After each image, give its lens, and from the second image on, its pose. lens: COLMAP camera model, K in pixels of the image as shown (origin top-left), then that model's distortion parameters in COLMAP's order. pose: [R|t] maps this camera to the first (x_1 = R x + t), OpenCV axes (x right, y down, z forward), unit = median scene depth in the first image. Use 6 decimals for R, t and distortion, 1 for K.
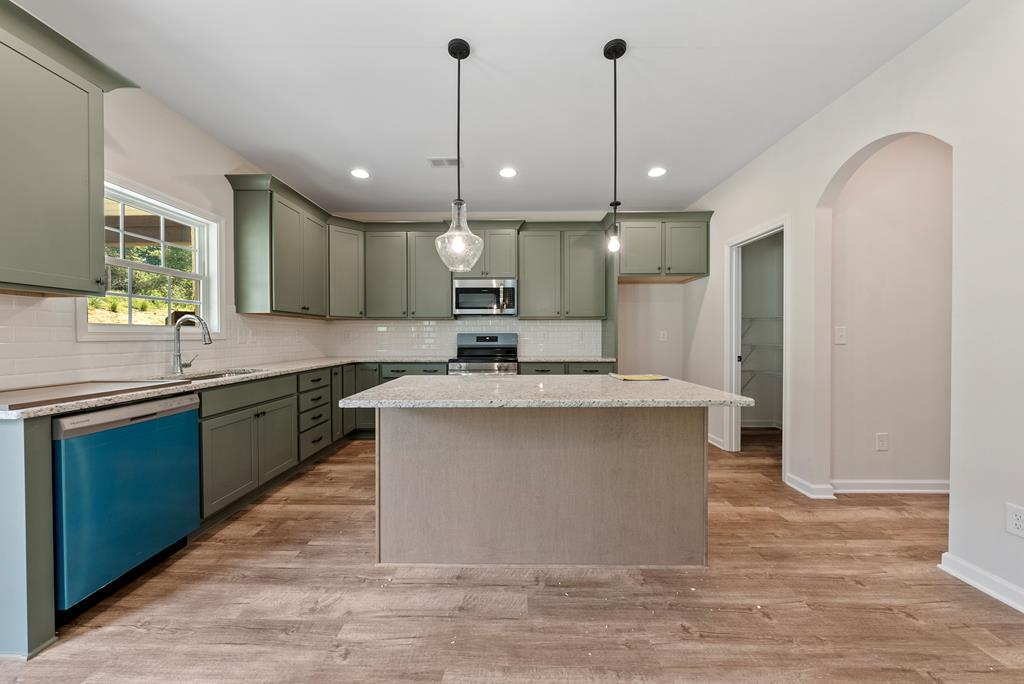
lens RADIAL K [[355.8, 0, 507.8], [0, 355.8, 343.5], [0, 0, 1]] dist [-0.002139, -0.000109]
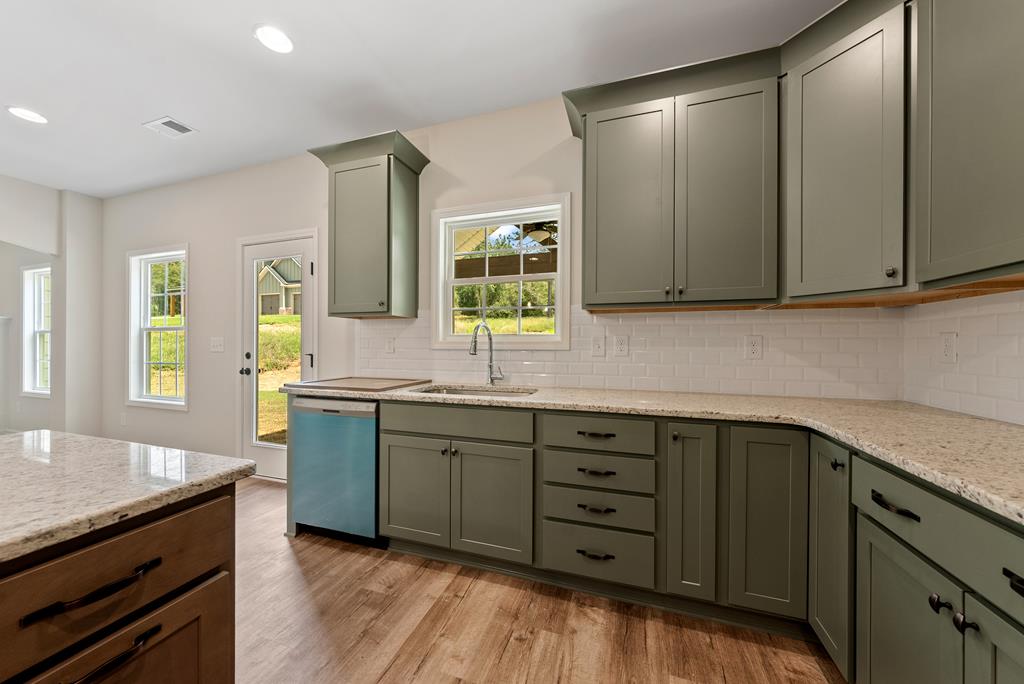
lens RADIAL K [[357.2, 0, 512.0], [0, 357.2, 346.8], [0, 0, 1]] dist [-0.002003, -0.000078]
pose [[-0.305399, 0.008935, -0.952182, -0.035423], [-0.024325, 0.999556, 0.017181, -0.034203], [0.951914, 0.028409, -0.305046, 1.335234]]
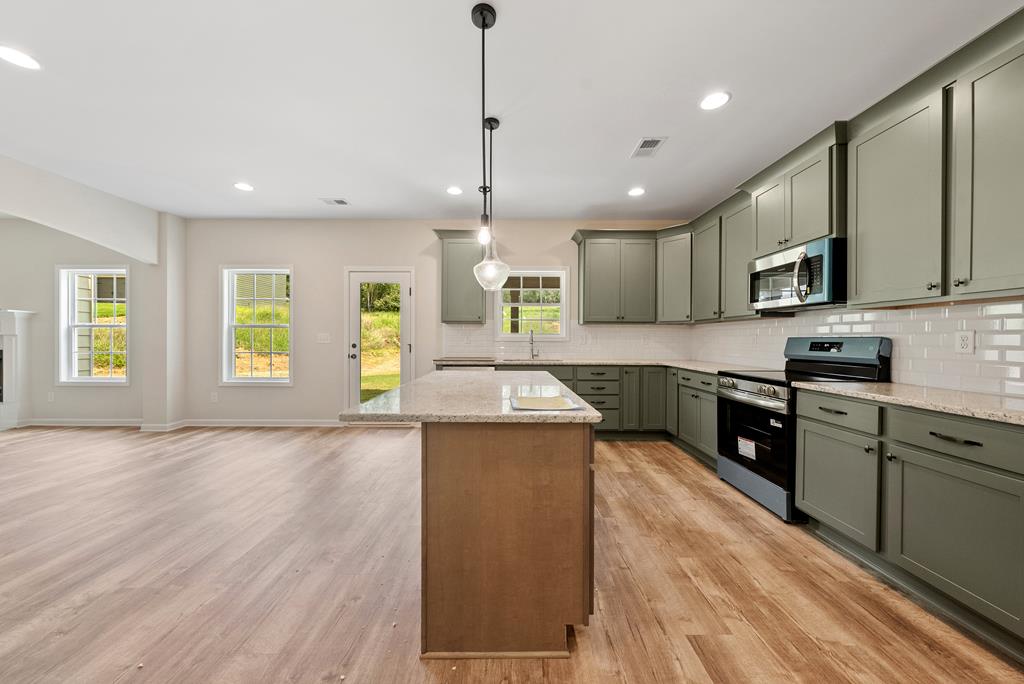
lens RADIAL K [[355.1, 0, 509.5], [0, 355.1, 341.2], [0, 0, 1]] dist [-0.001280, -0.000108]
pose [[0.011028, 0.010714, -0.999882, 0.953786], [-0.027147, 0.999577, 0.010411, -0.024754], [0.999571, 0.027029, 0.011314, 0.851384]]
